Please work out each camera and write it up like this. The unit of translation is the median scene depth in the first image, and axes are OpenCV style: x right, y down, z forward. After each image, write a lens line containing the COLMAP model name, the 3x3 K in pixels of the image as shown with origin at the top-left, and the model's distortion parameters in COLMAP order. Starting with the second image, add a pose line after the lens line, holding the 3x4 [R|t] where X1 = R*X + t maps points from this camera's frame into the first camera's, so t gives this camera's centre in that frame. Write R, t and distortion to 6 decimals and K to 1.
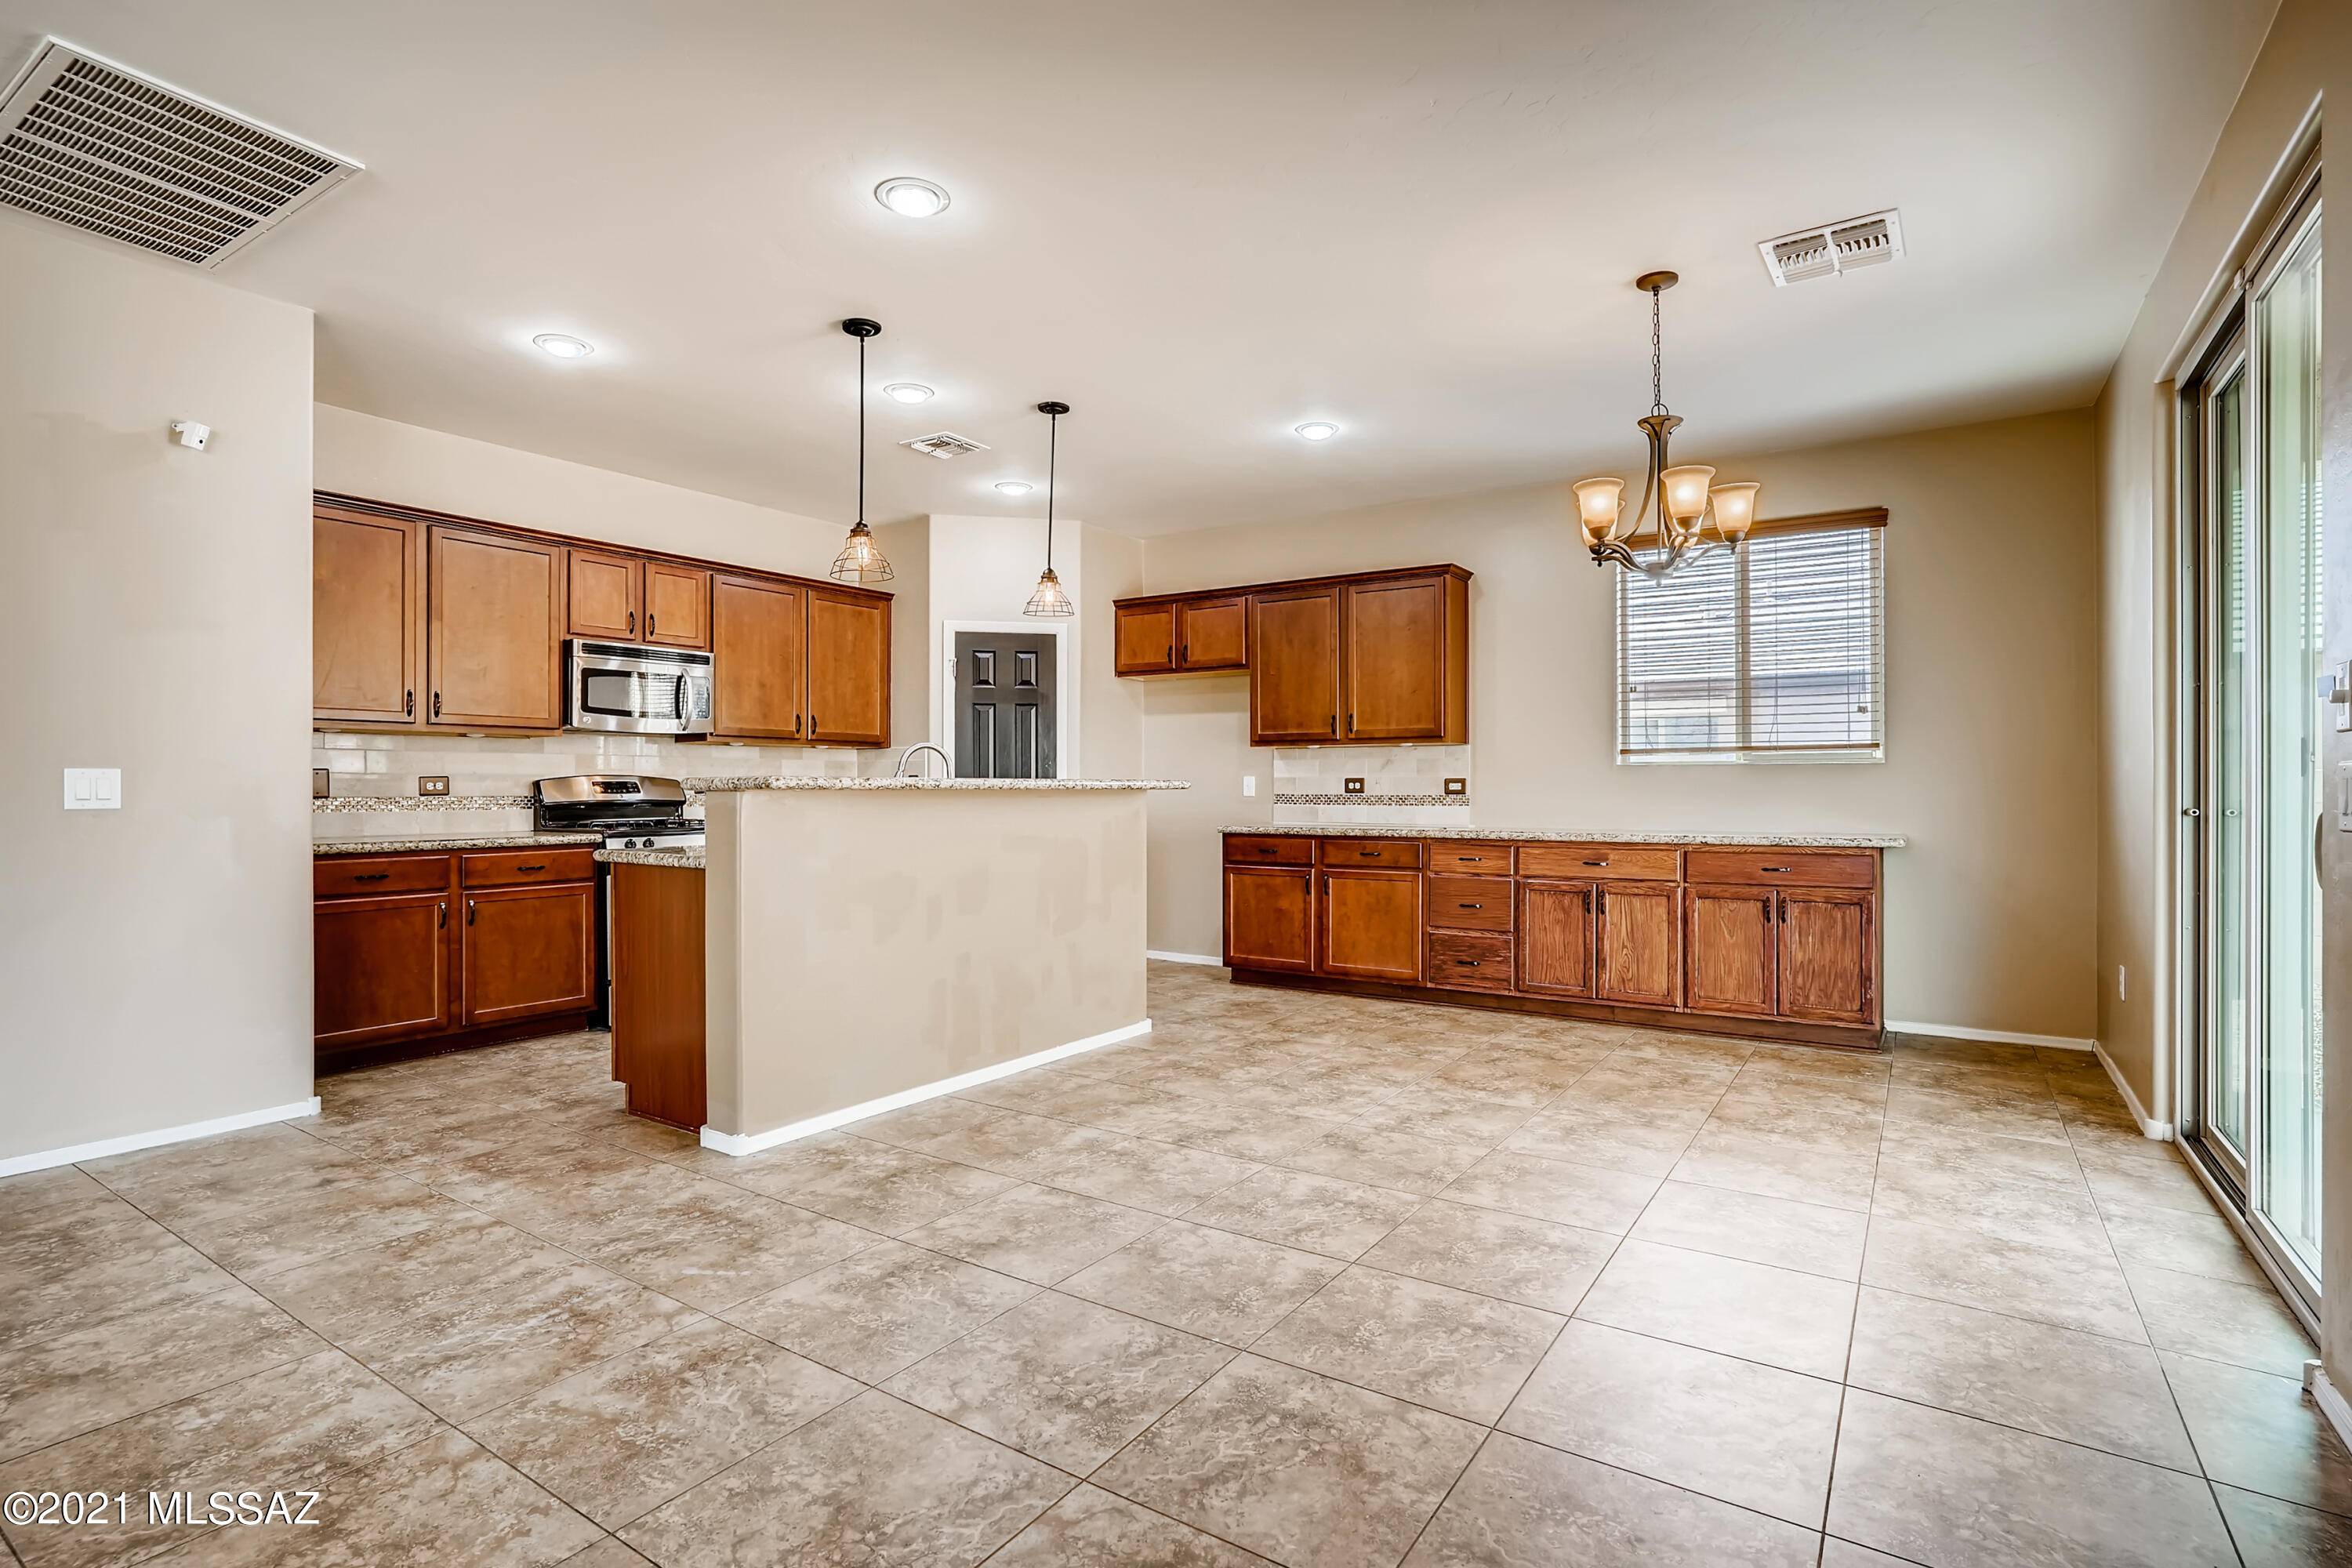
lens RADIAL K [[1134.6, 0, 1179.4], [0, 1134.6, 786.4], [0, 0, 1]] dist [-0.042866, 0.023562]
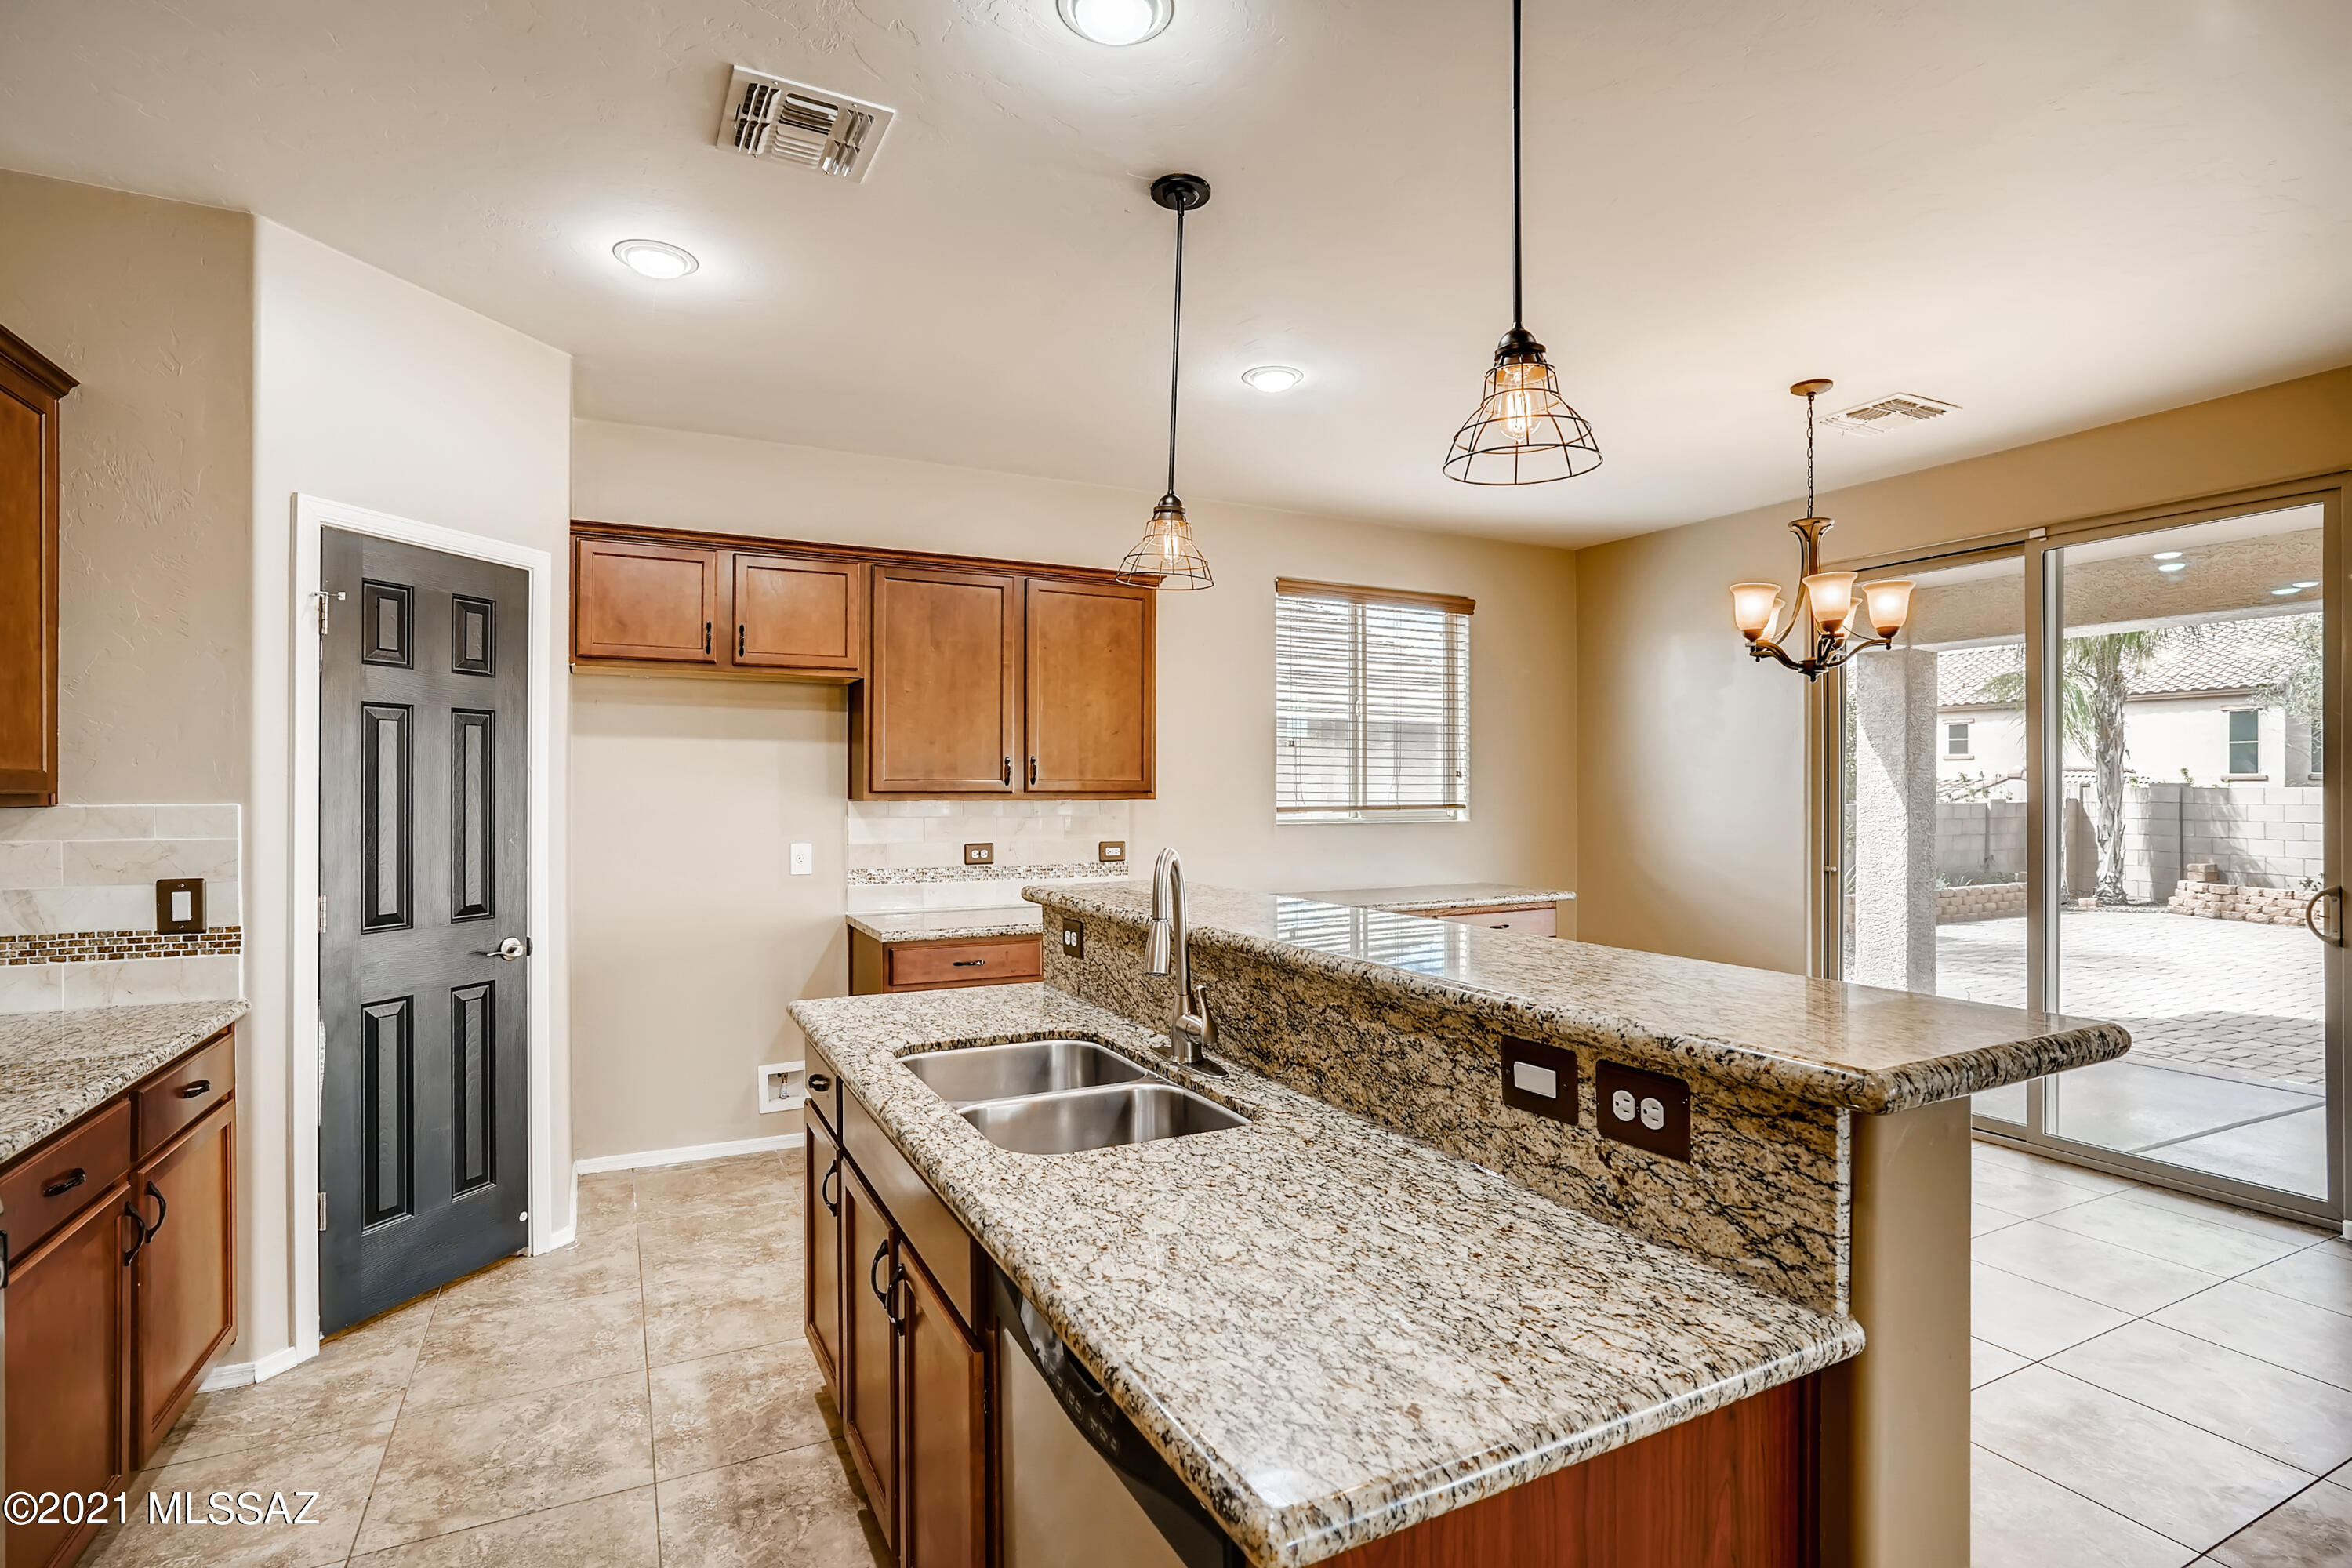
lens RADIAL K [[1134.6, 0, 1179.4], [0, 1134.6, 786.4], [0, 0, 1]] dist [-0.042866, 0.023562]
pose [[0.486619, 0.002410, 0.873611, -0.483293], [-0.001817, 0.999997, -0.001746, -0.049770], [-0.873612, -0.000738, 0.486622, 0.637268]]
